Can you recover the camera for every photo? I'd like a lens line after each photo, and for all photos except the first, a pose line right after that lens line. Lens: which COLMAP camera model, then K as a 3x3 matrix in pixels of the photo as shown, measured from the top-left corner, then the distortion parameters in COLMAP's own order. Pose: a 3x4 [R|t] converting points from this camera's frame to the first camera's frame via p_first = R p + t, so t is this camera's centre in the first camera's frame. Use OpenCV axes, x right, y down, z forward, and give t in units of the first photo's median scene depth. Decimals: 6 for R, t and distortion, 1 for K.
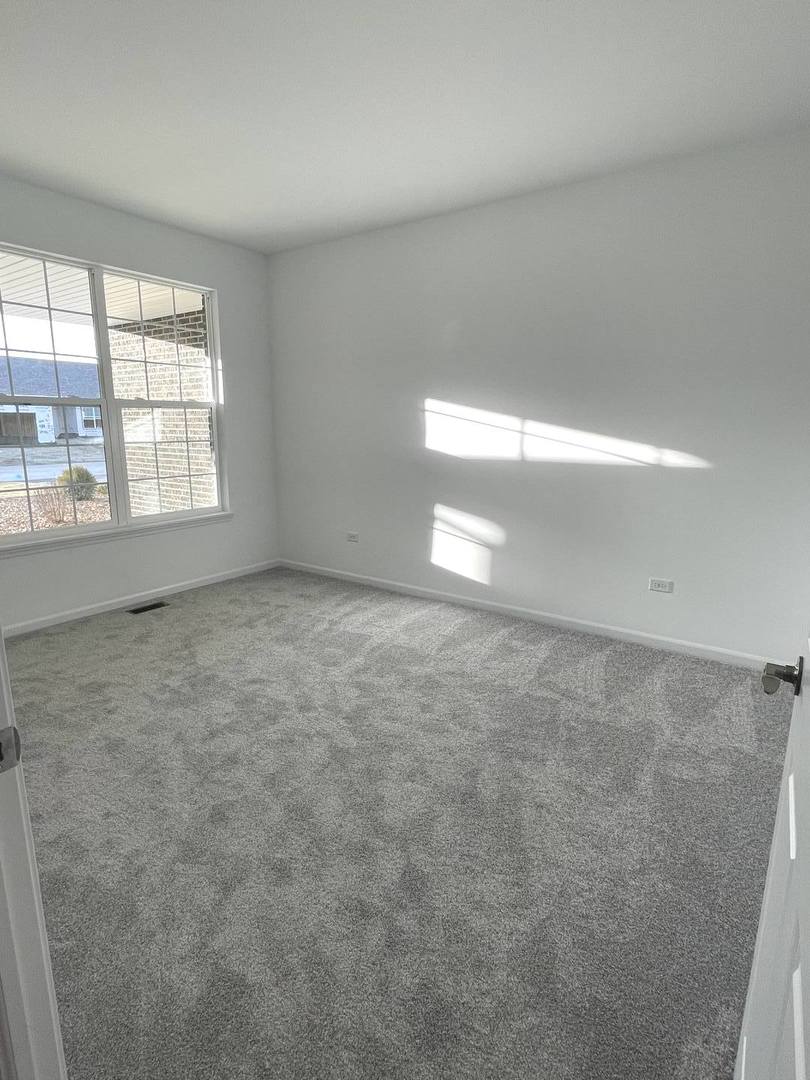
lens RADIAL K [[563.6, 0, 401.7], [0, 563.6, 538.2], [0, 0, 1]] dist [0.004214, -0.001366]
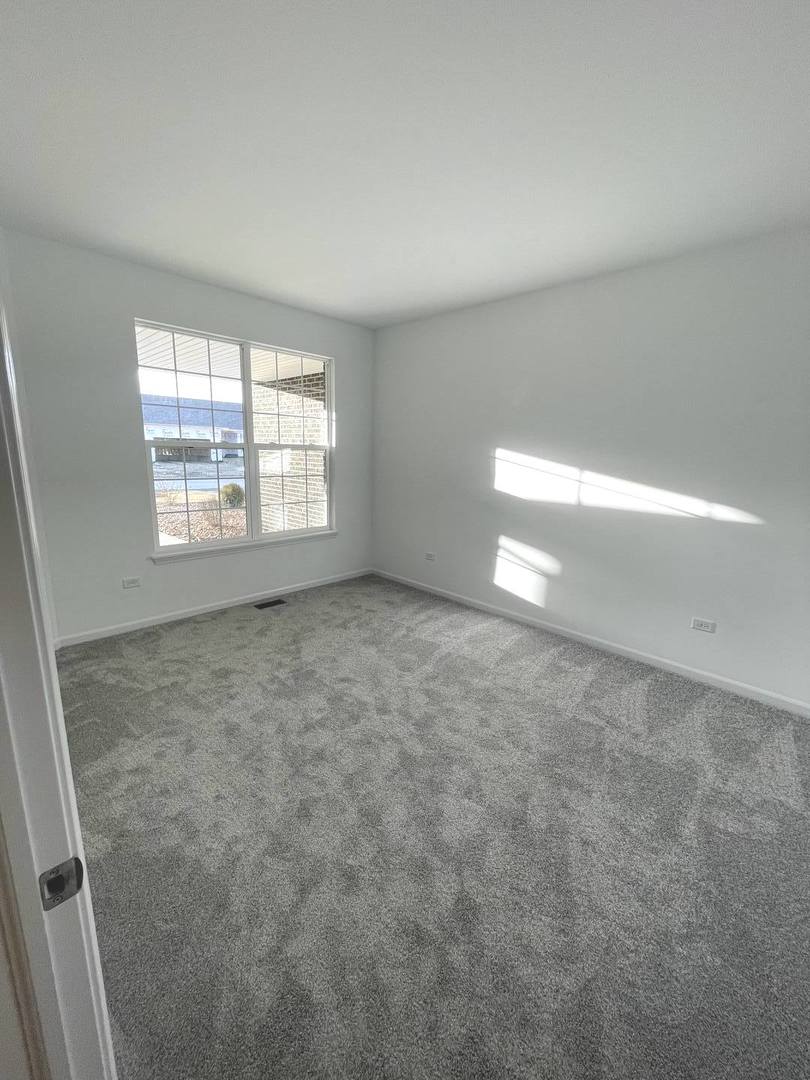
lens RADIAL K [[435.7, 0, 405.9], [0, 435.7, 540.9], [0, 0, 1]] dist [-0.000580, 0.000661]
pose [[0.988155, 0.054382, -0.143502, -0.006952], [-0.054305, 0.998514, 0.004457, -0.065977], [0.143531, 0.003388, 0.989640, 0.080189]]
